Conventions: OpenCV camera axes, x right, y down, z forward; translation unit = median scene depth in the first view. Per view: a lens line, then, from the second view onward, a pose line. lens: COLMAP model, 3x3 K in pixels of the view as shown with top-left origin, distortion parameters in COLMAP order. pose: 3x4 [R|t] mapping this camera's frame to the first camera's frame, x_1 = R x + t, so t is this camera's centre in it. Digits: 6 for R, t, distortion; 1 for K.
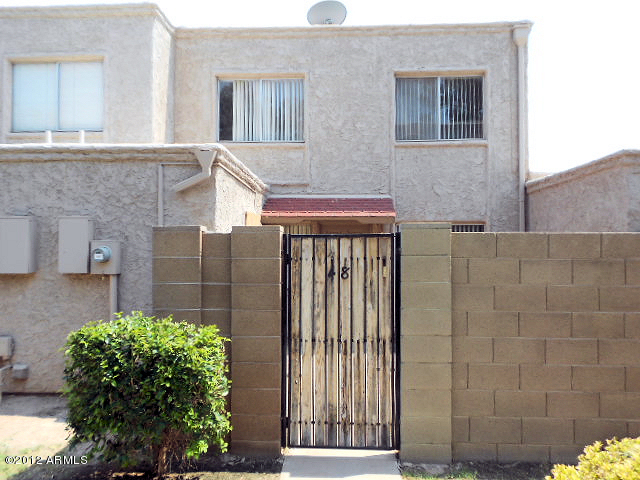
lens RADIAL K [[499.6, 0, 323.1], [0, 499.6, 245.2], [0, 0, 1]] dist [0.006148, -0.008511]
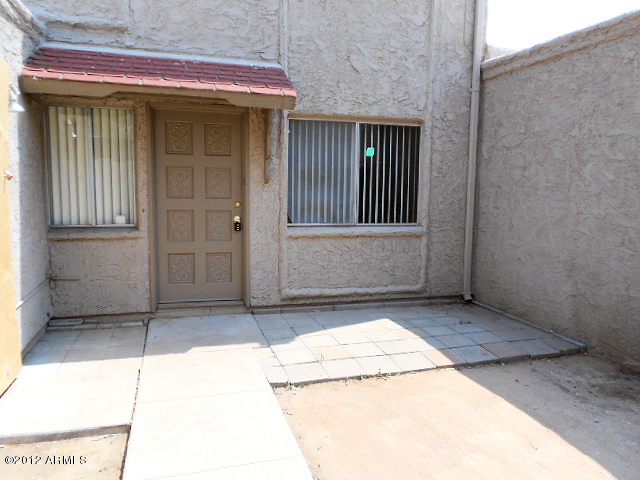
lens RADIAL K [[499.6, 0, 323.1], [0, 499.6, 245.2], [0, 0, 1]] dist [0.006148, -0.008511]
pose [[0.947483, -0.022568, 0.319009, -0.006958], [-0.021629, 0.990701, 0.134324, 0.028576], [-0.319074, -0.134170, 0.938184, 0.420321]]
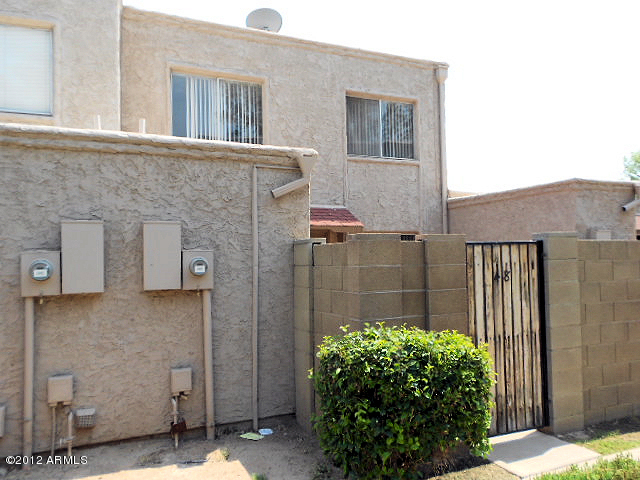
lens RADIAL K [[499.6, 0, 323.1], [0, 499.6, 245.2], [0, 0, 1]] dist [0.006148, -0.008511]
pose [[0.895421, -0.003515, 0.445206, -0.380792], [0.012202, 0.999787, -0.016648, -0.000500], [-0.445052, 0.020339, 0.895274, 0.078669]]
